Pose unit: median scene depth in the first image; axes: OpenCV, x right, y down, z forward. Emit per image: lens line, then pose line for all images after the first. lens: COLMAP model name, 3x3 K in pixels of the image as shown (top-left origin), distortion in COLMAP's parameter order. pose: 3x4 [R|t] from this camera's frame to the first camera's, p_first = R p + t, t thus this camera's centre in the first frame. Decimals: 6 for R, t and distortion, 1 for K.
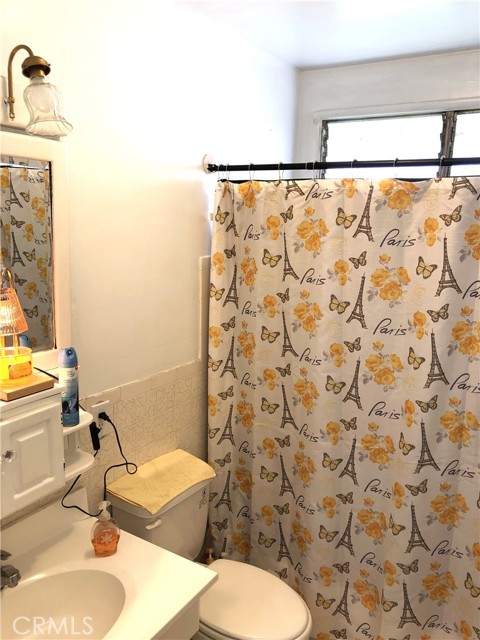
lens RADIAL K [[526.7, 0, 237.5], [0, 526.7, 322.0], [0, 0, 1]] dist [0.040005, -0.062529]
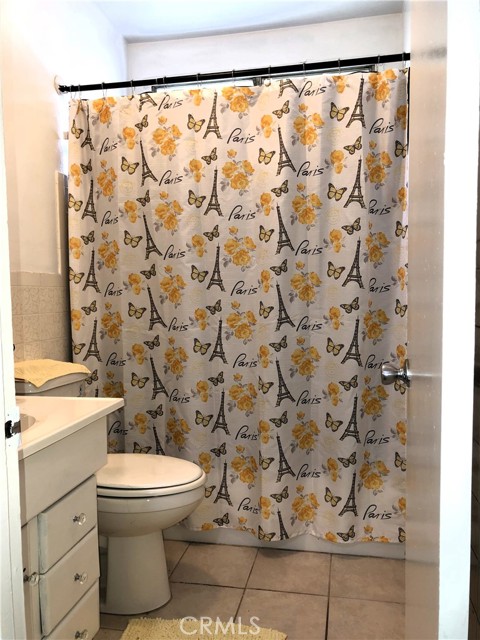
lens RADIAL K [[526.7, 0, 243.4], [0, 526.7, 322.8], [0, 0, 1]] dist [0.040005, -0.062529]
pose [[0.925512, -0.054254, 0.374812, -0.147293], [0.110671, 0.985230, -0.130664, 0.373535], [-0.362187, 0.162412, 0.917847, -0.030631]]
